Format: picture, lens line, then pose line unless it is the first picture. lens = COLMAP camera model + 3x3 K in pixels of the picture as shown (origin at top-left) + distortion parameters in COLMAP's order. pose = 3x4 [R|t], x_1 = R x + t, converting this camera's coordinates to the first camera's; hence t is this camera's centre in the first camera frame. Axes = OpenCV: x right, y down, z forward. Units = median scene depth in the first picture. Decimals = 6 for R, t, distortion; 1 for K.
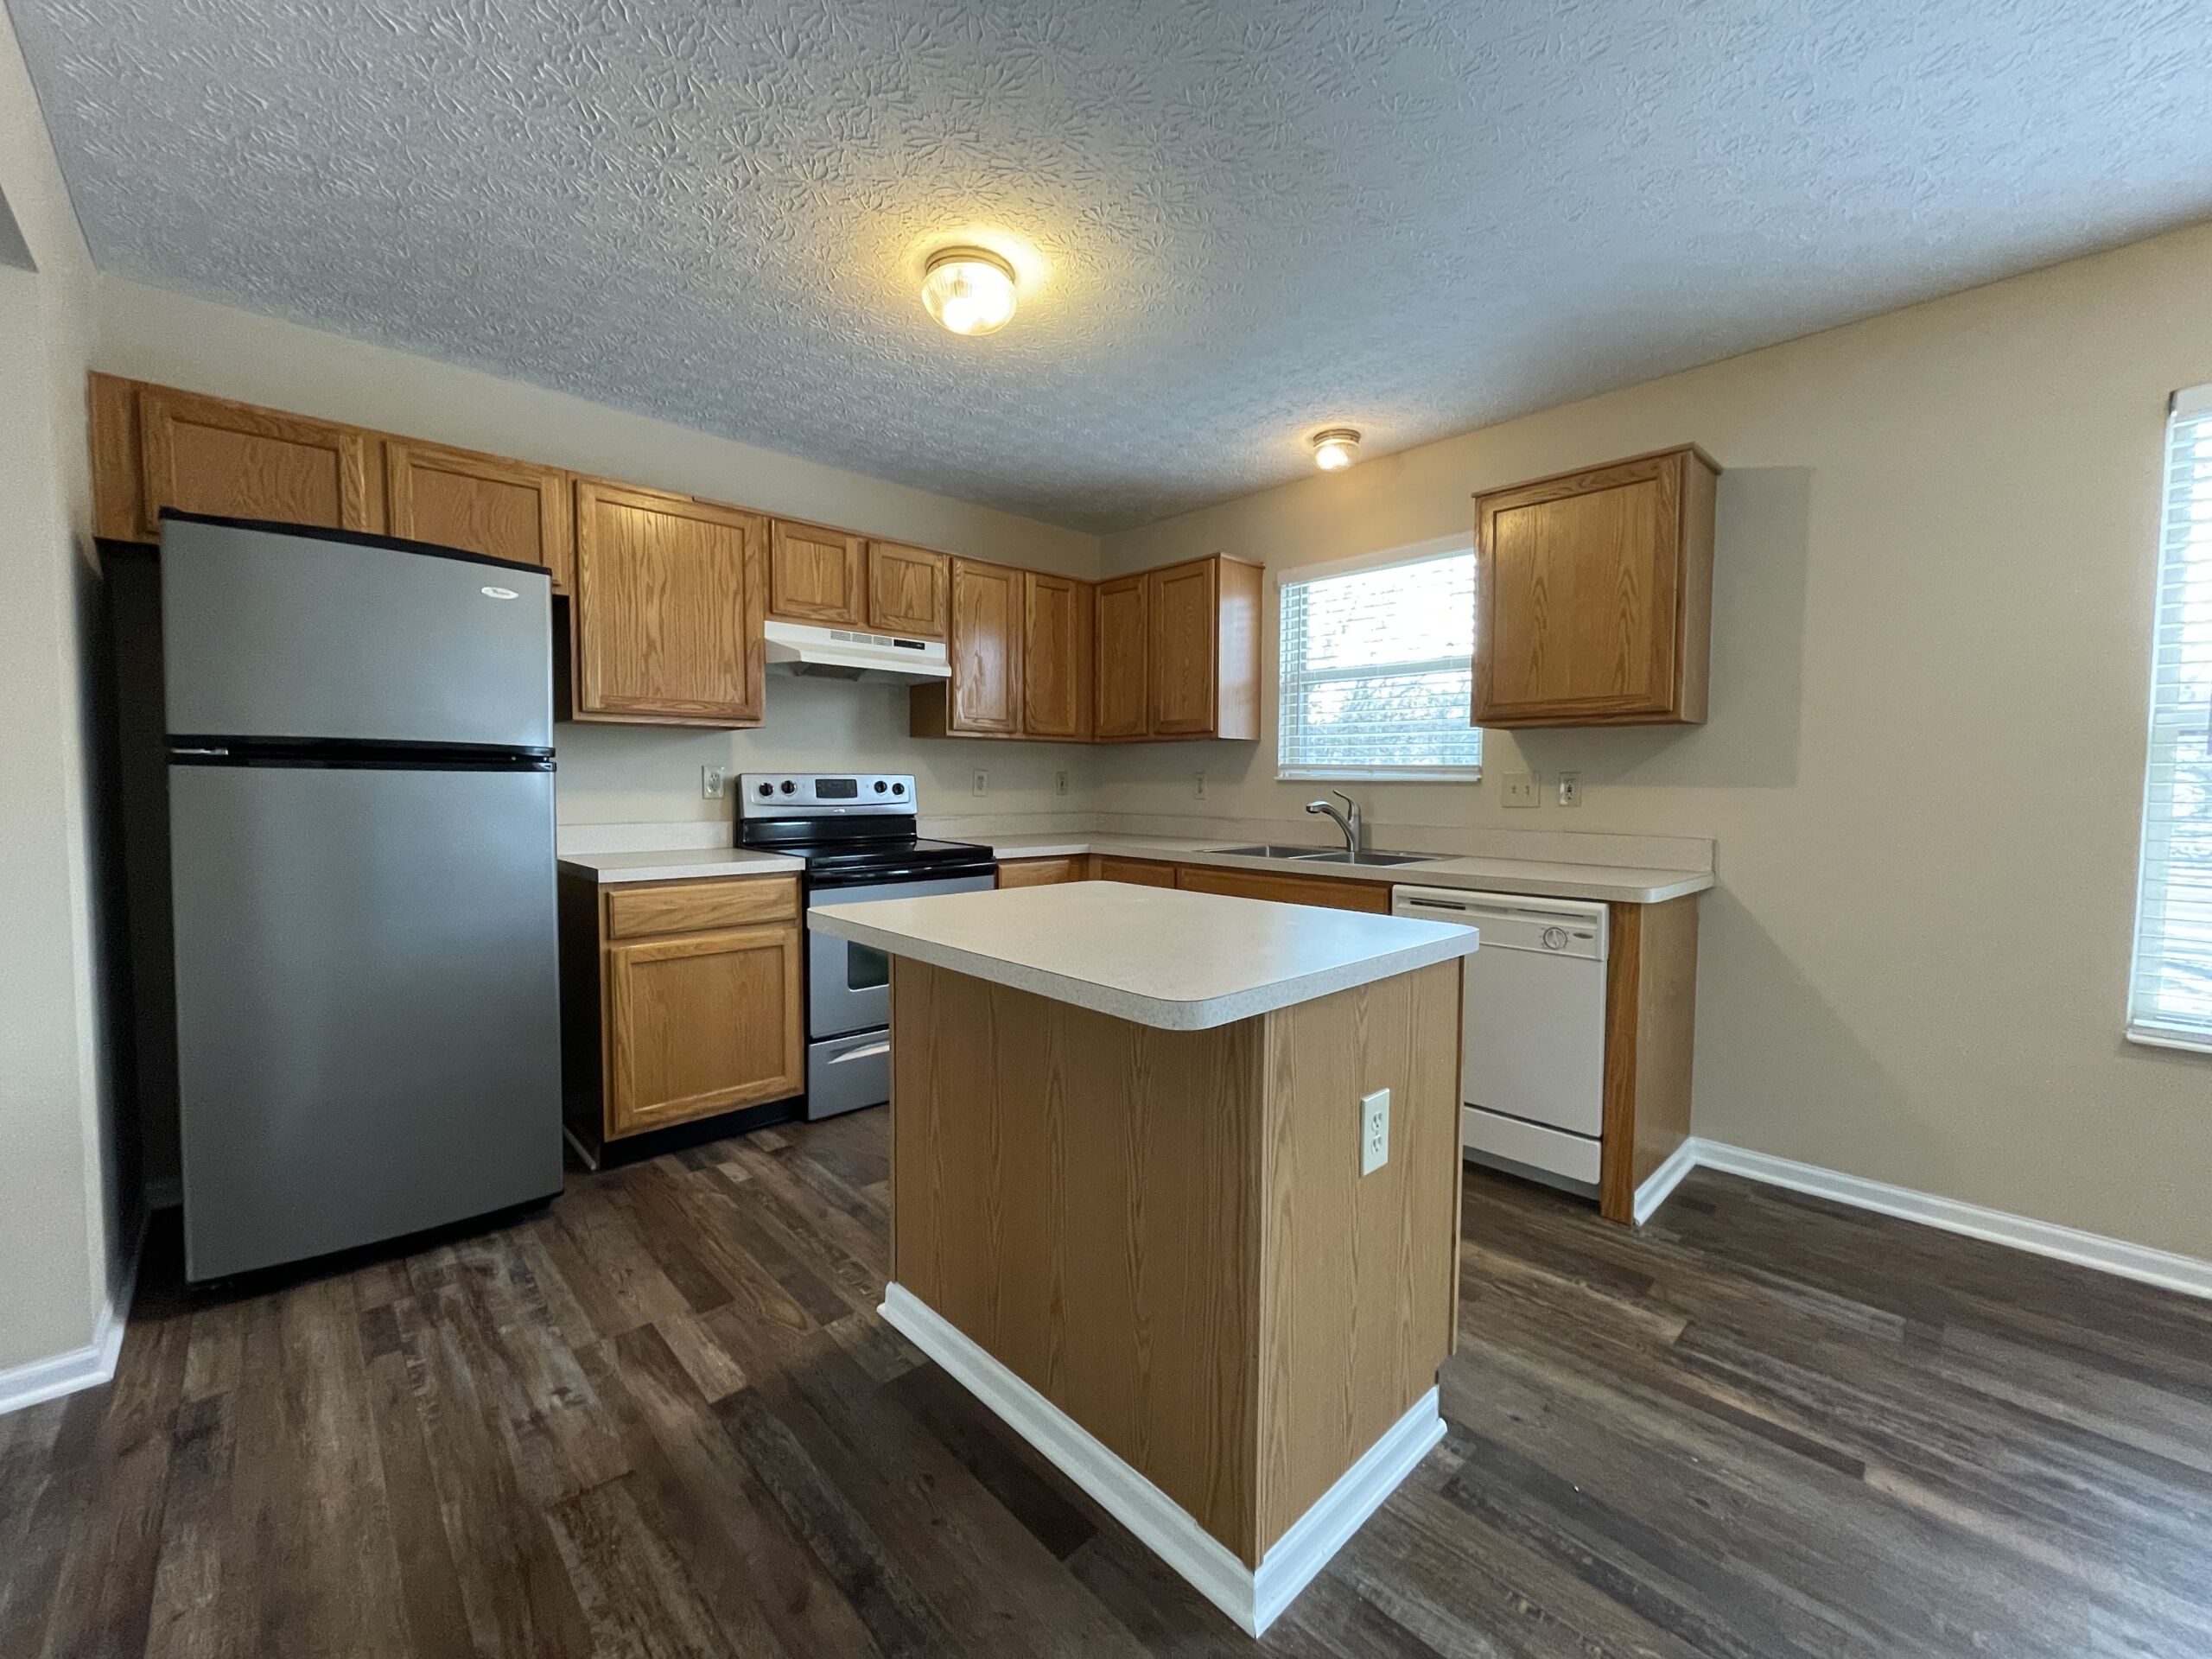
lens RADIAL K [[892.2, 0, 1104.8], [0, 892.2, 825.7], [0, 0, 1]] dist [-0.001288, 0.000032]
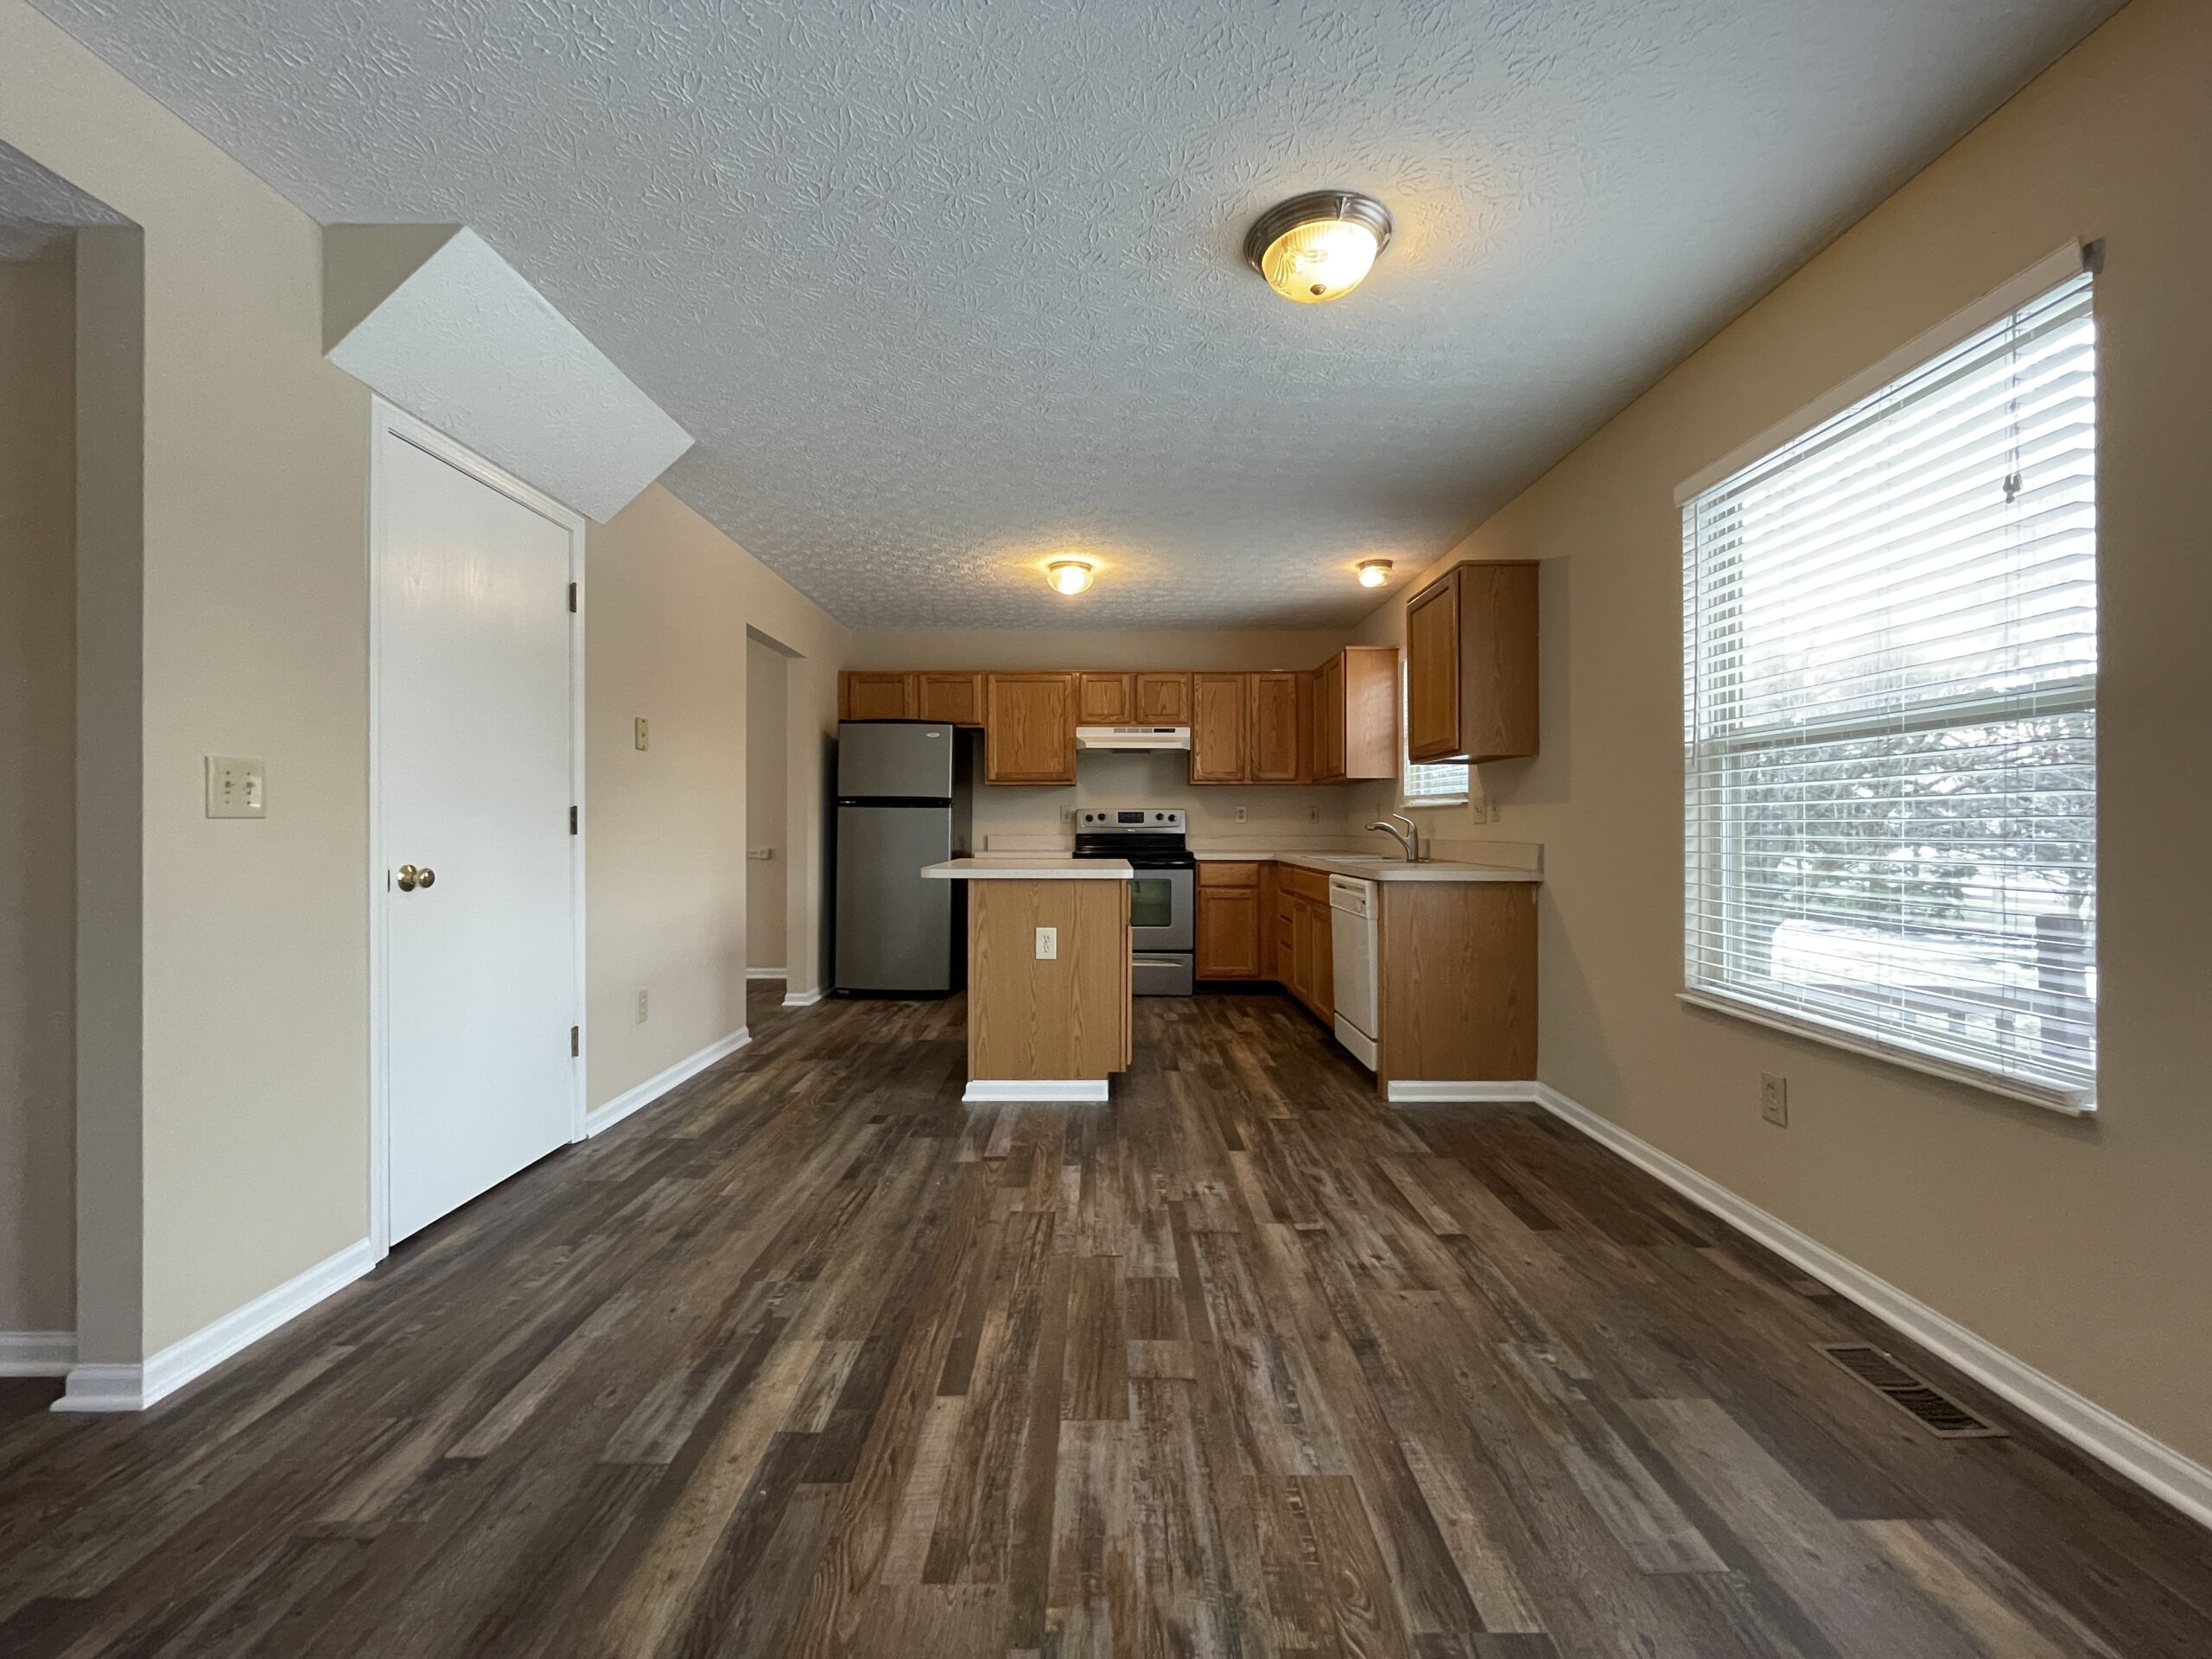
lens RADIAL K [[892.2, 0, 1102.9], [0, 892.2, 829.8], [0, 0, 1]] dist [-0.001288, 0.000032]
pose [[0.724505, -0.003187, -0.689262, 0.908382], [-0.031079, 0.998821, -0.037286, 0.050706], [0.688568, 0.048435, 0.723552, -0.293157]]
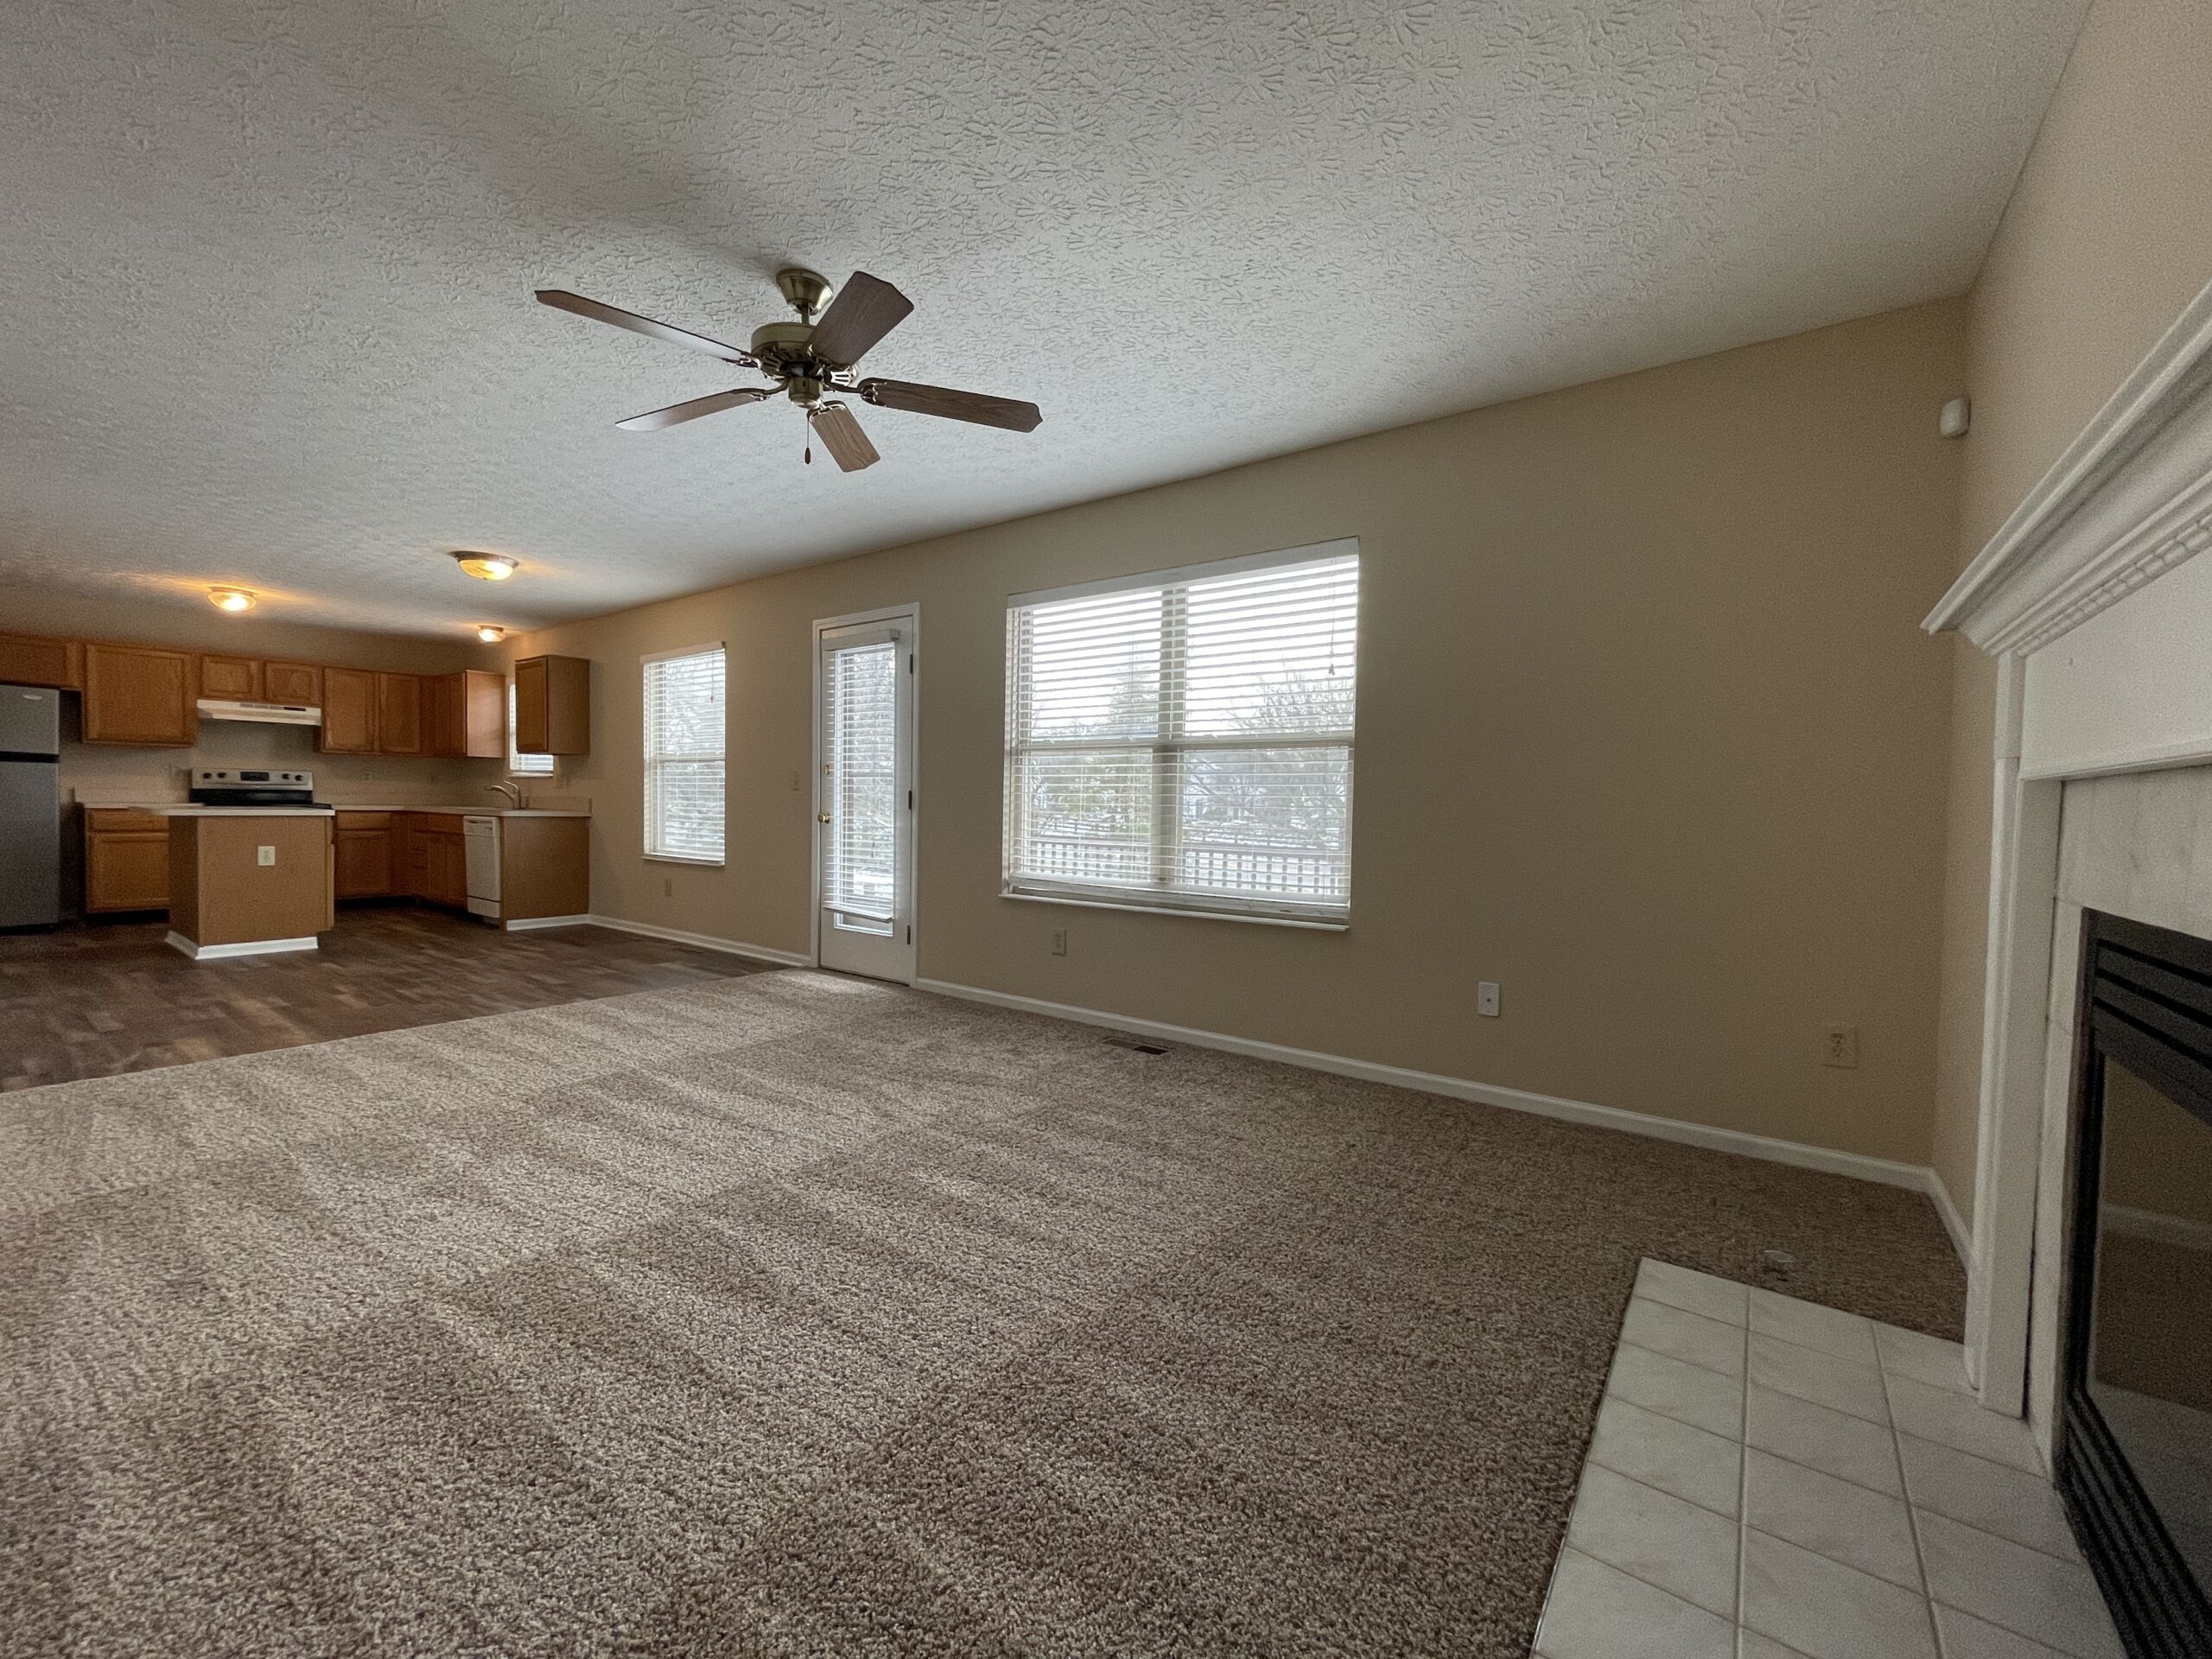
lens RADIAL K [[892.2, 0, 1106.3], [0, 892.2, 830.6], [0, 0, 1]] dist [-0.001288, 0.000032]
pose [[0.984426, 0.009501, 0.175545, 1.411666], [-0.006572, 0.999829, -0.017261, 0.117720], [-0.175679, 0.015838, 0.984320, -1.527182]]
